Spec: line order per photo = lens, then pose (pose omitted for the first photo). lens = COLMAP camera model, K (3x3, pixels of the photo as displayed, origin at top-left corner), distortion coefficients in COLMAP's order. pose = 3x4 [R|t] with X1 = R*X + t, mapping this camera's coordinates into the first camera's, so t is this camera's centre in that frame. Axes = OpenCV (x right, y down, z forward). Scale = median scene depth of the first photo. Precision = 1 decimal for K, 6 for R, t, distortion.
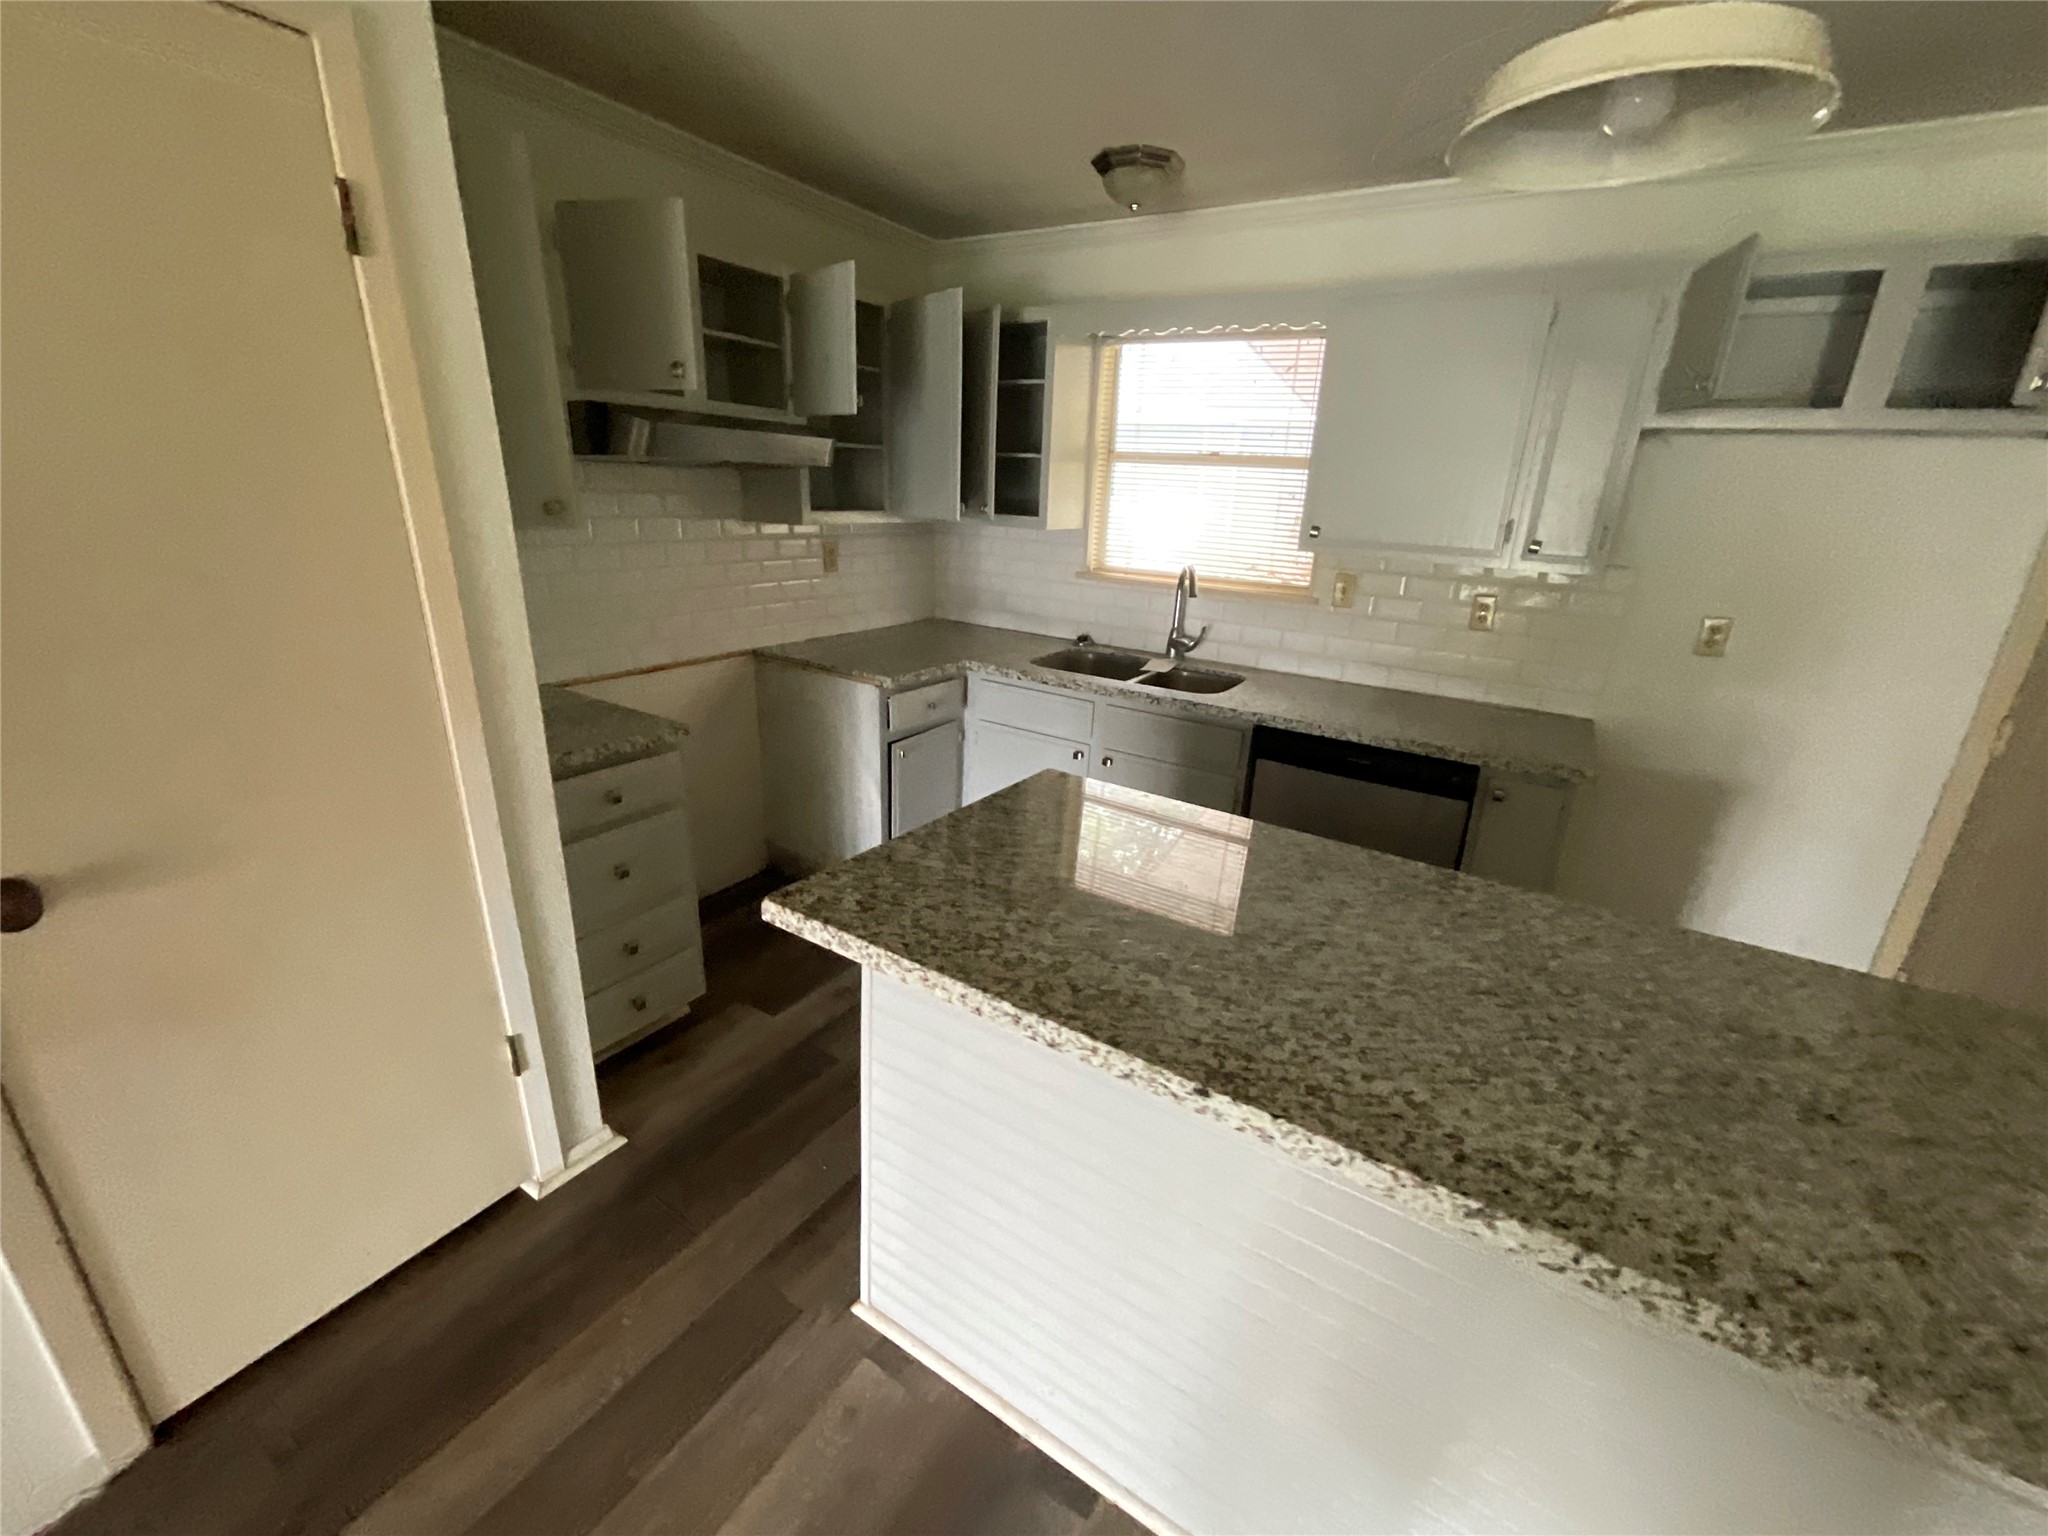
lens RADIAL K [[821.3, 0, 1024.0], [0, 821.3, 768.0], [0, 0, 1]] dist [-0.001724, -0.000389]
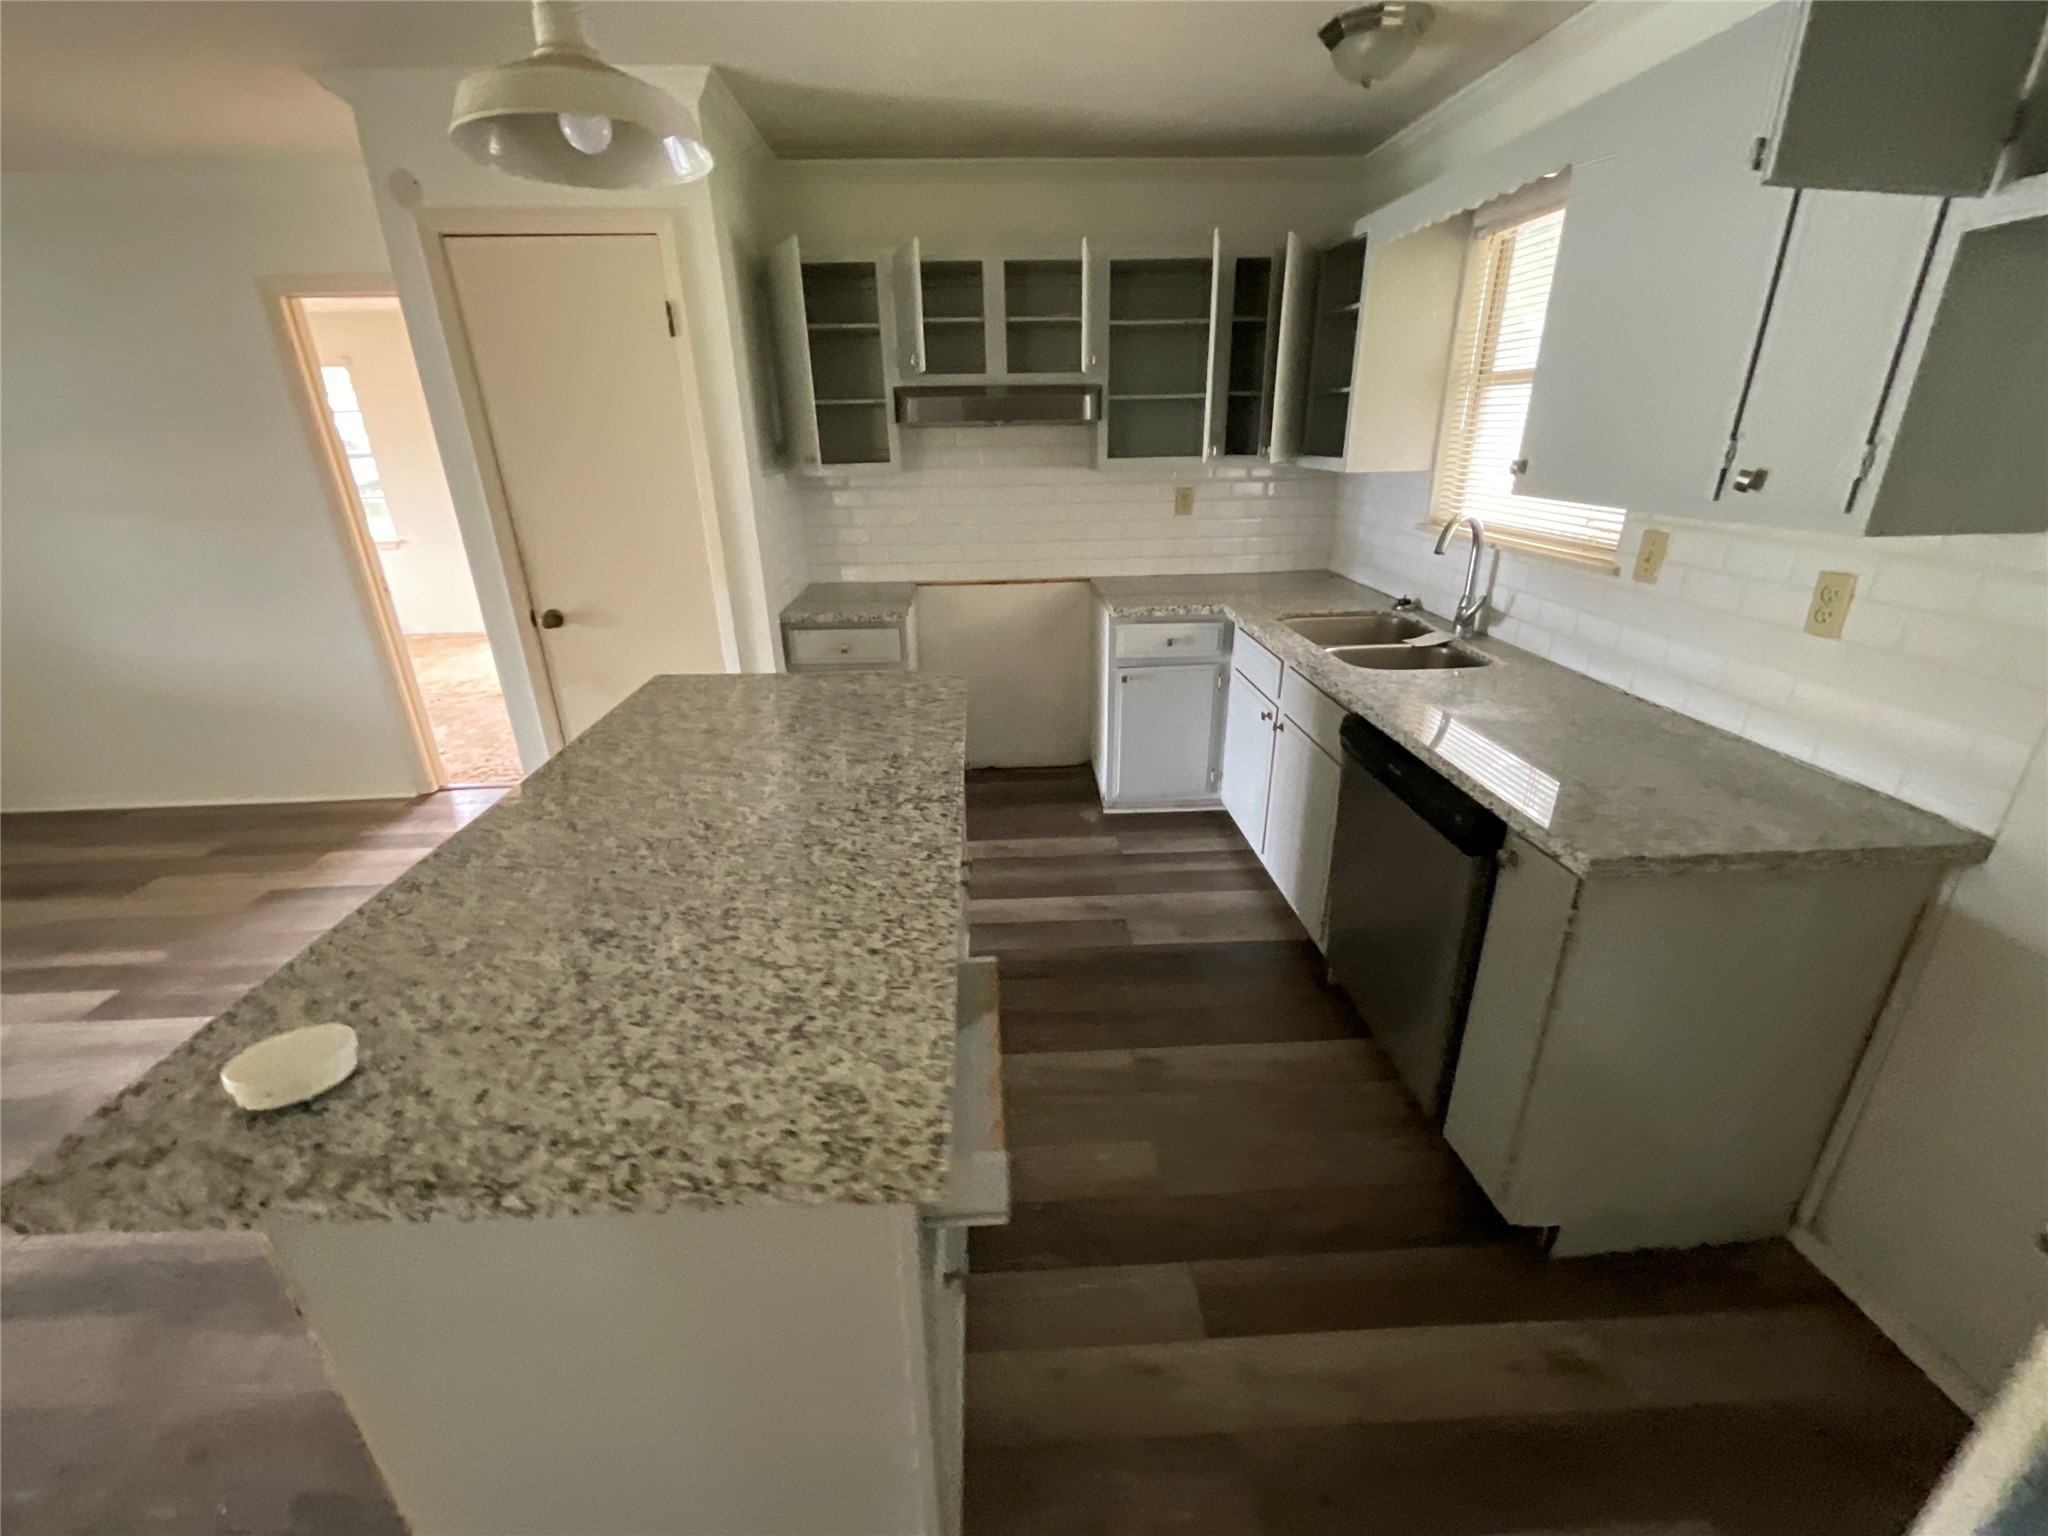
lens RADIAL K [[821.3, 0, 1024.0], [0, 821.3, 768.0], [0, 0, 1]] dist [-0.001724, -0.000389]
pose [[0.588136, 0.259245, -0.766086, 0.649008], [-0.221635, 0.962634, 0.155605, -0.043094], [0.777801, 0.078274, 0.623618, 0.208029]]
